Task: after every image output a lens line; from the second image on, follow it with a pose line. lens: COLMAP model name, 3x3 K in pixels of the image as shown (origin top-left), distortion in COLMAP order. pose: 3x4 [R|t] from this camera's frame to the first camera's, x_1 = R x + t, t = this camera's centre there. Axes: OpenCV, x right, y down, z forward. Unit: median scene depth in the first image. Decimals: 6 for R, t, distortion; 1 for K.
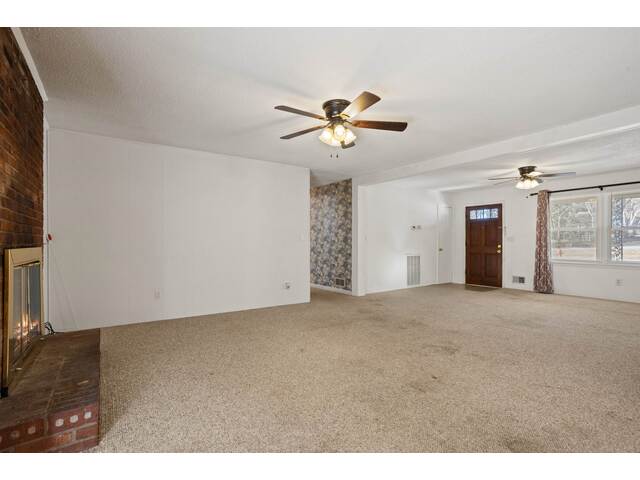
lens RADIAL K [[310.9, 0, 316.1], [0, 310.9, 243.8], [0, 0, 1]] dist [-0.002271, 0.003721]
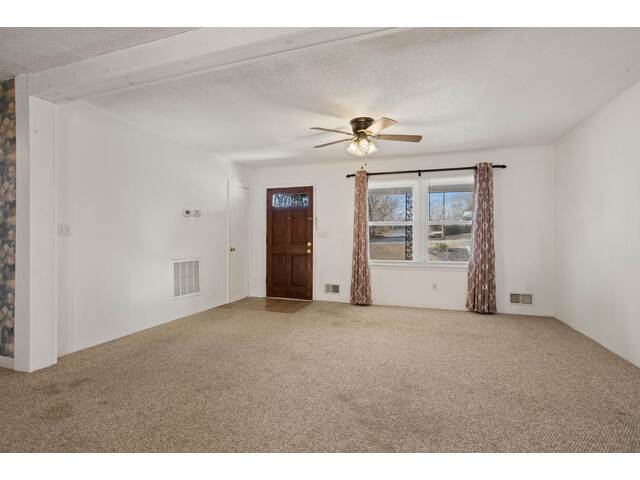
lens RADIAL K [[310.9, 0, 321.2], [0, 310.9, 239.4], [0, 0, 1]] dist [-0.002271, 0.003721]
pose [[0.798708, 0.003052, 0.601711, 0.169218], [-0.001161, 0.999993, -0.003531, -0.000789], [-0.601718, 0.002122, 0.798706, 0.395404]]
